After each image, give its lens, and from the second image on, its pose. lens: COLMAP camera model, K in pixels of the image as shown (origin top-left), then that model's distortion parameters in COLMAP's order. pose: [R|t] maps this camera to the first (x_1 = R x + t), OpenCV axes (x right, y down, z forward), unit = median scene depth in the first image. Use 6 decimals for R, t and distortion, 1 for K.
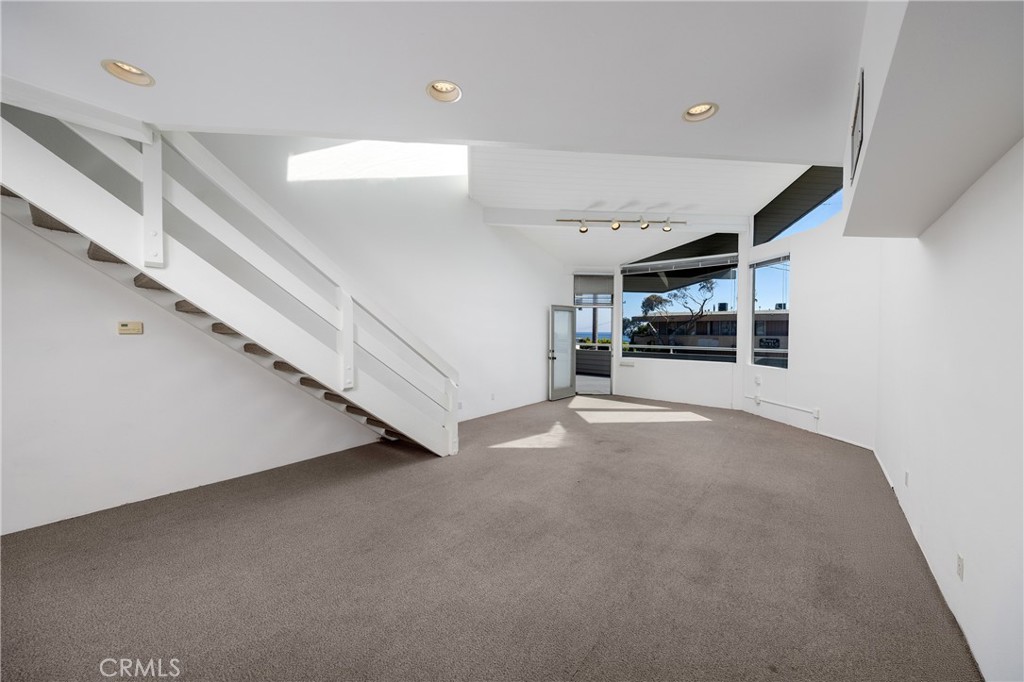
lens RADIAL K [[371.3, 0, 512.0], [0, 371.3, 341.0], [0, 0, 1]] dist [0.000522, -0.000031]
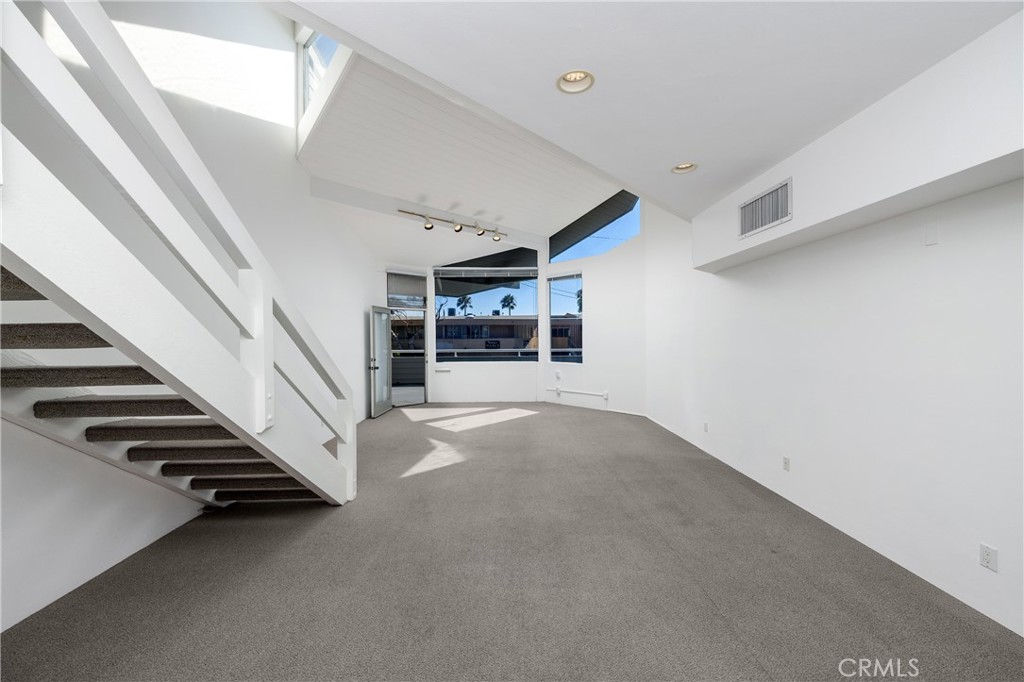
lens RADIAL K [[402.0, 0, 512.0], [0, 402.0, 341.0], [0, 0, 1]] dist [0.000160, -0.000005]
pose [[0.762990, -0.020897, 0.646073, -0.254492], [0.029493, 0.999562, -0.002500, -0.004288], [-0.645737, 0.020963, 0.763272, 0.086309]]
